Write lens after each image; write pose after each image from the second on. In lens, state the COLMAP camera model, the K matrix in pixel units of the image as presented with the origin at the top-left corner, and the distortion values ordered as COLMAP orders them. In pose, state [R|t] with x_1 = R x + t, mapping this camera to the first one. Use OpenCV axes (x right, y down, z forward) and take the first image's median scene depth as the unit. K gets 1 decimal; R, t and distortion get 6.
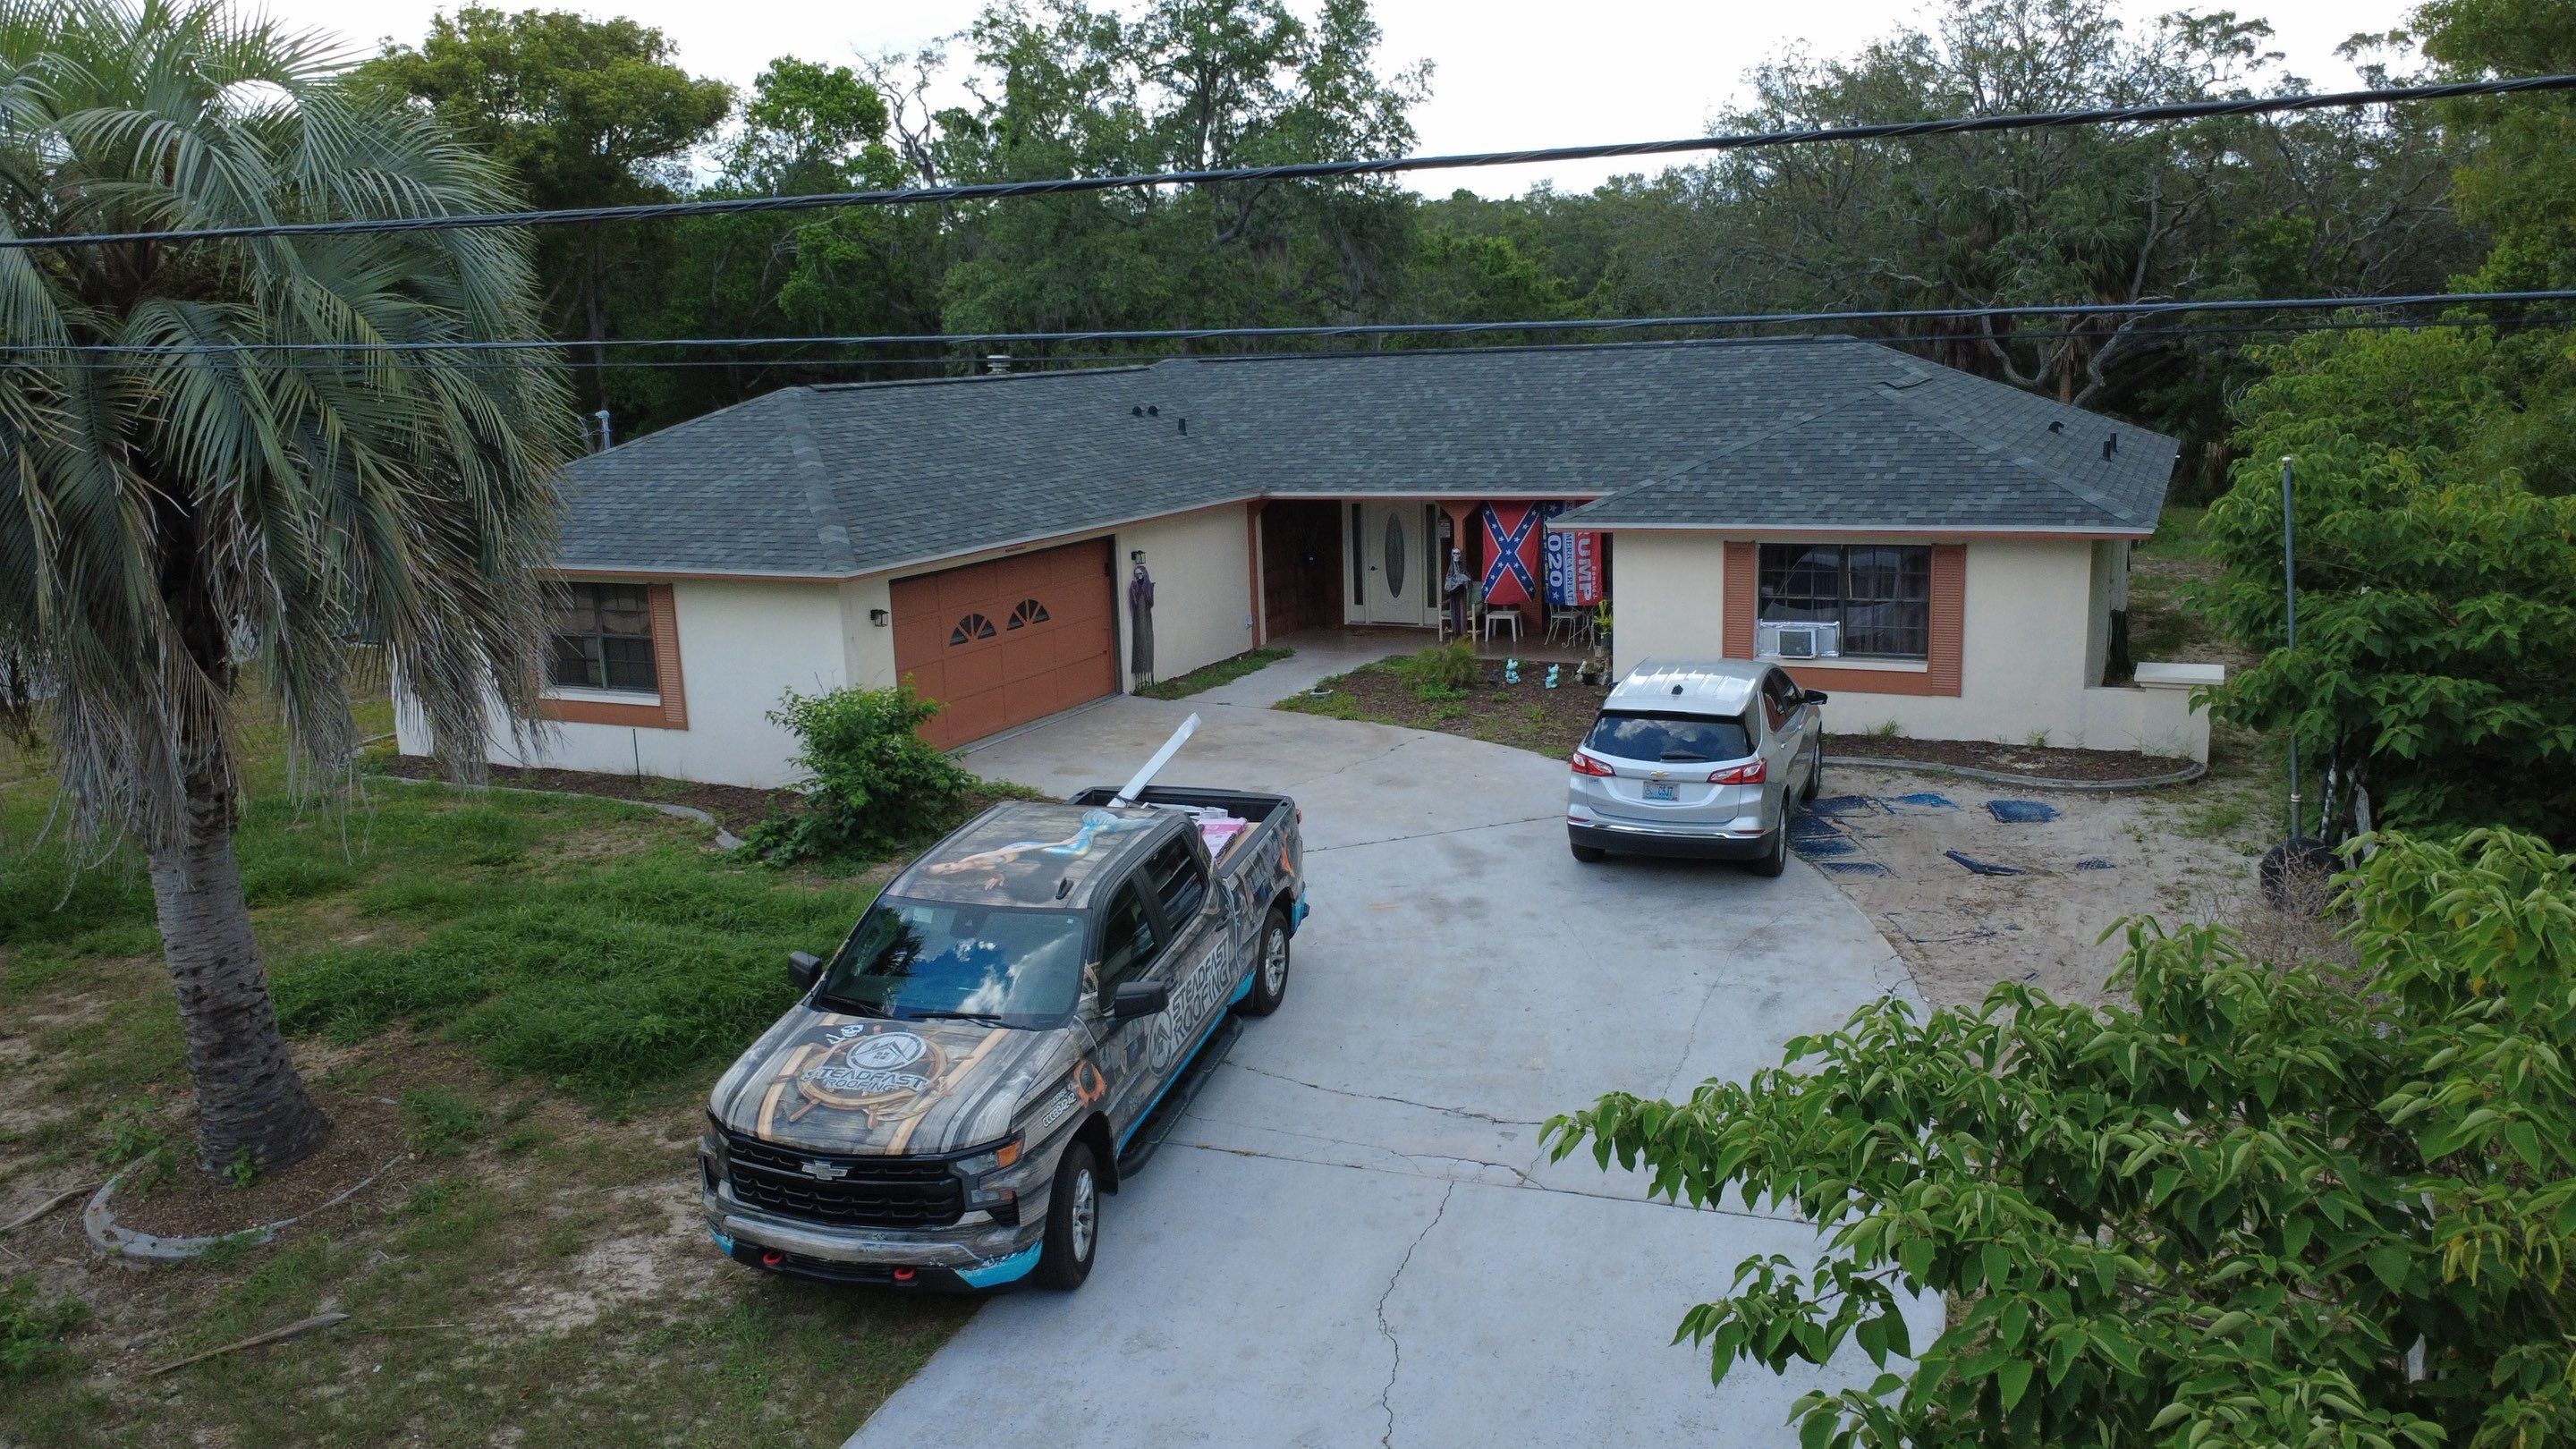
lens RADIAL K [[1873.4, 0, 1289.8], [0, 1873.4, 721.6], [0, 0, 1]] dist [-0.001642, 0.003298]
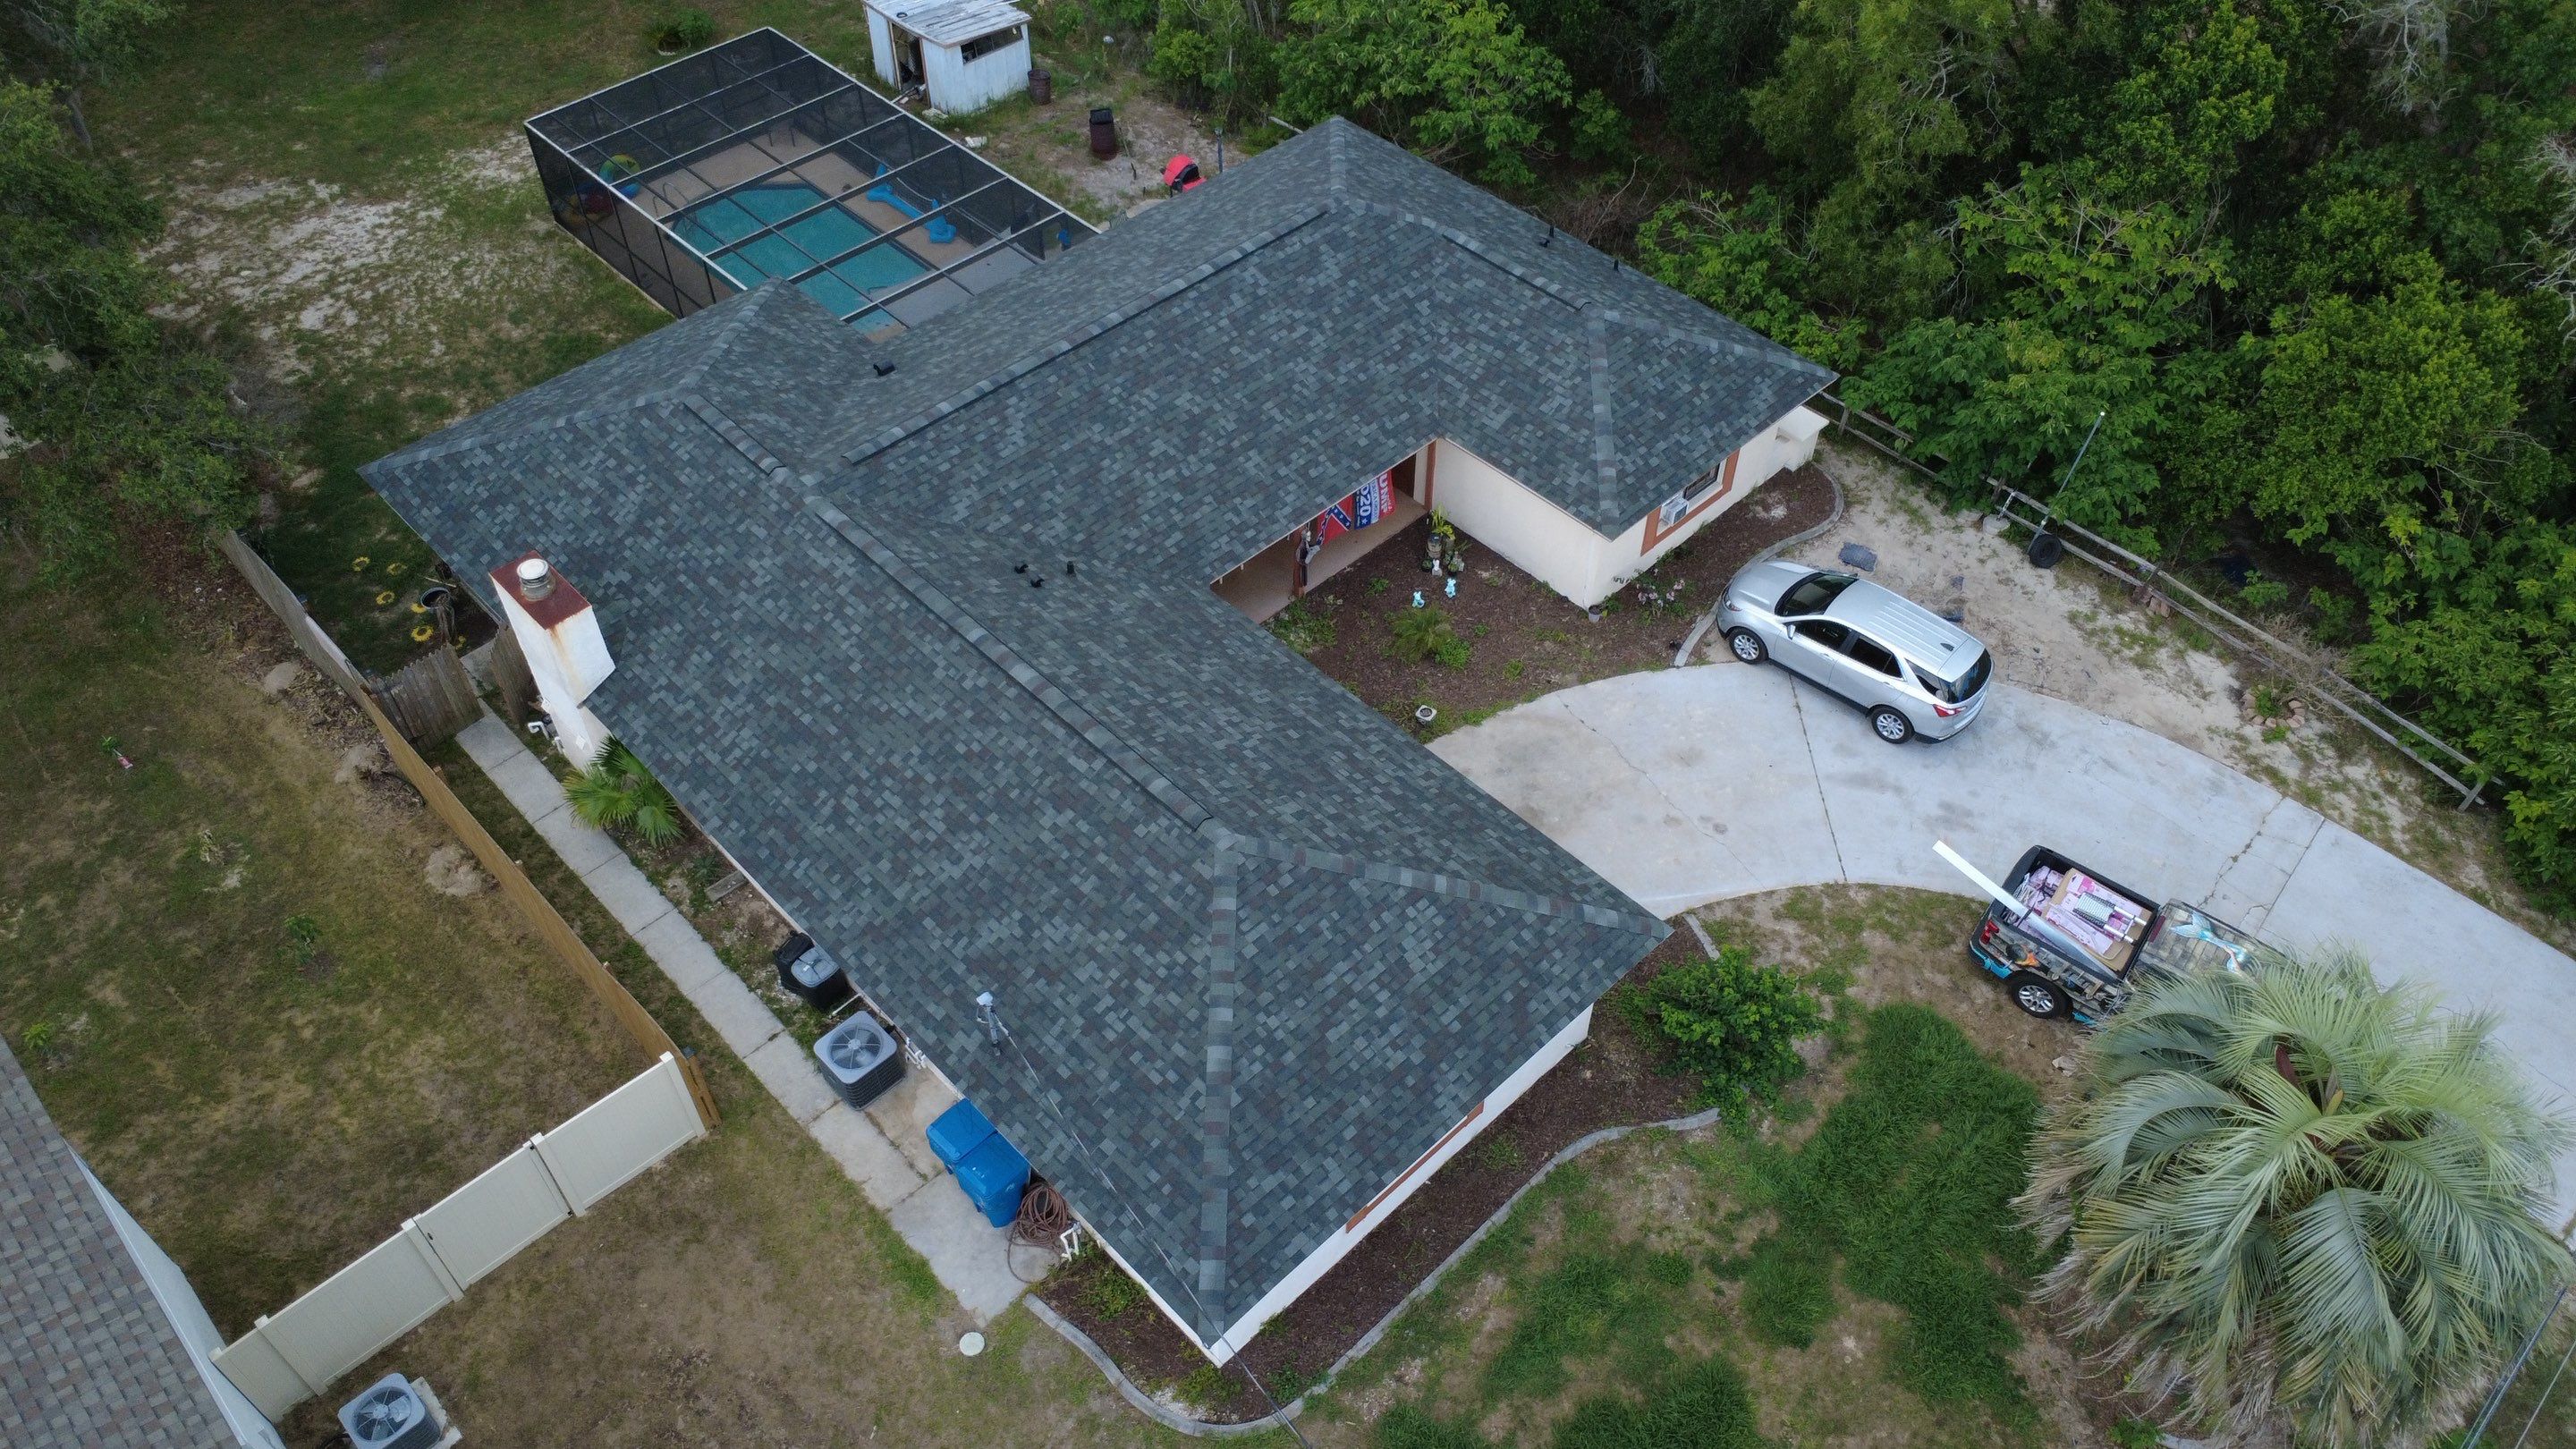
lens RADIAL K [[1873.4, 0, 1281.3], [0, 1873.4, 720.7], [0, 0, 1]] dist [-0.001642, 0.003298]
pose [[0.348927, -0.659174, 0.666138, -1.313611], [0.181304, 0.744865, 0.642110, -1.280160], [-0.919445, -0.103276, 0.379415, 0.903517]]
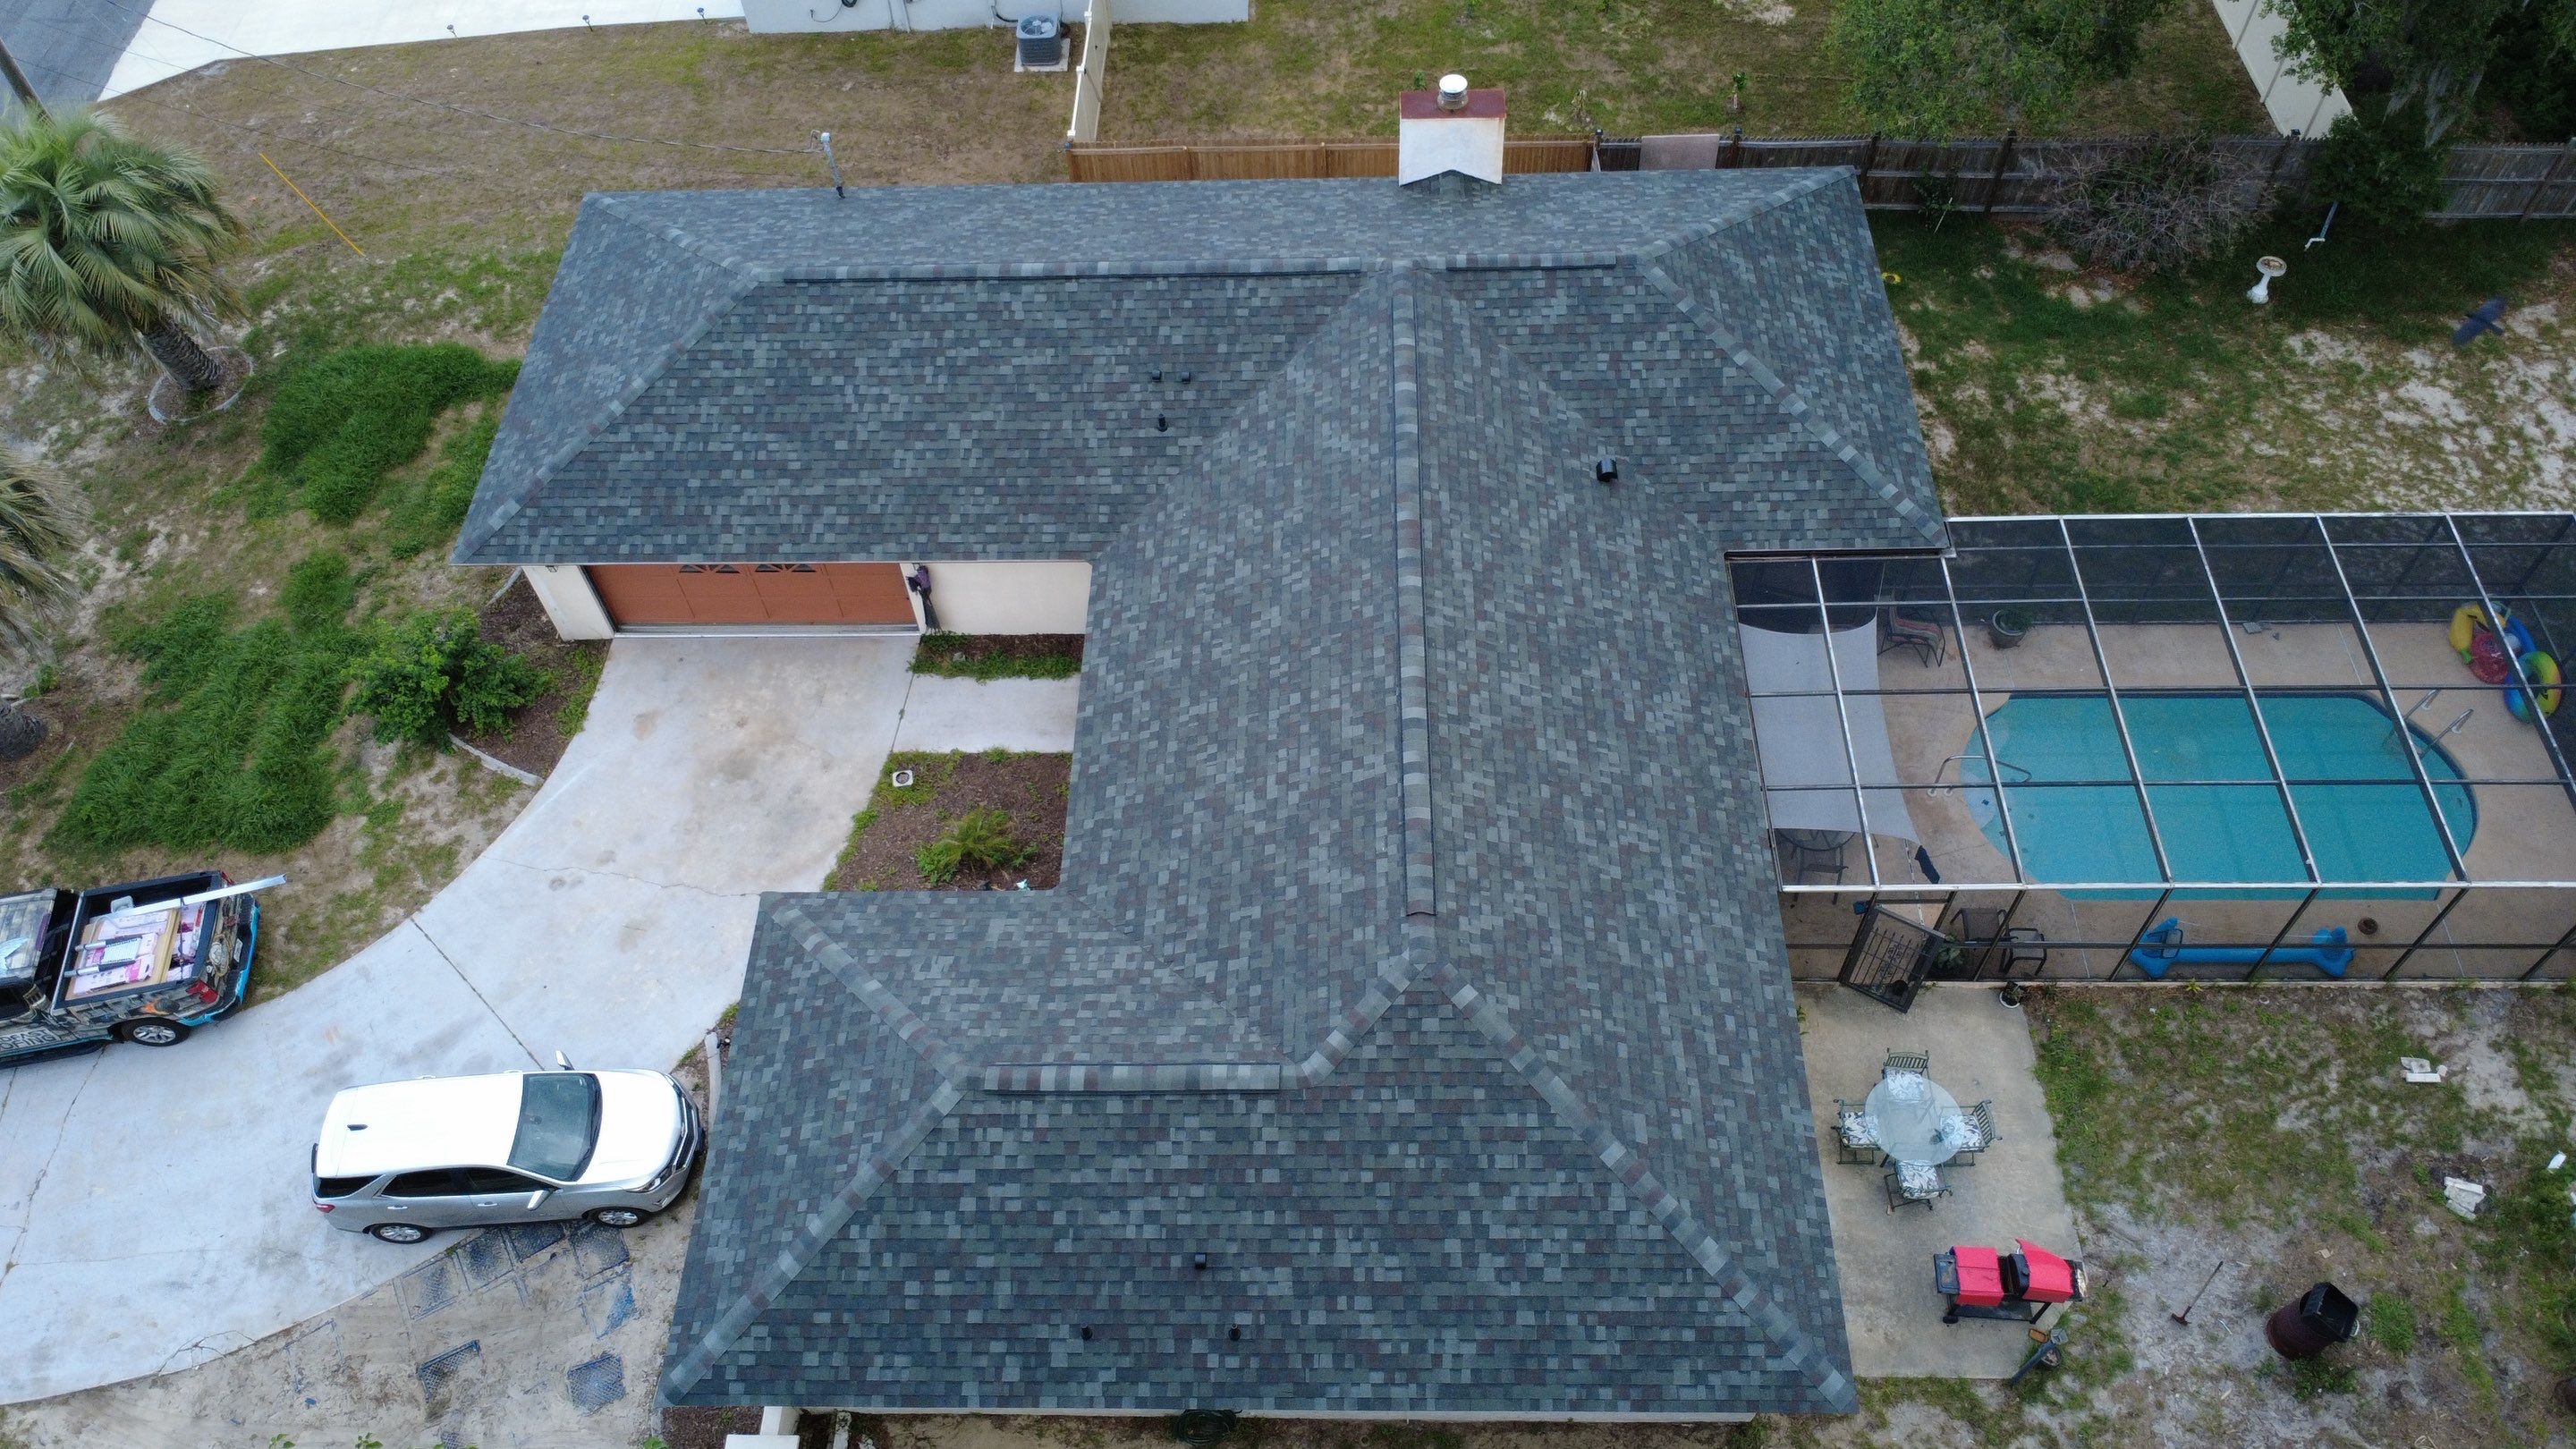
lens RADIAL K [[1873.4, 0, 1285.7], [0, 1873.4, 722.2], [0, 0, 1]] dist [-0.001642, 0.003298]
pose [[0.421849, 0.745494, -0.516024, 1.016442], [-0.162127, 0.621996, 0.766052, -1.420673], [0.892053, -0.239497, 0.383254, 1.167122]]
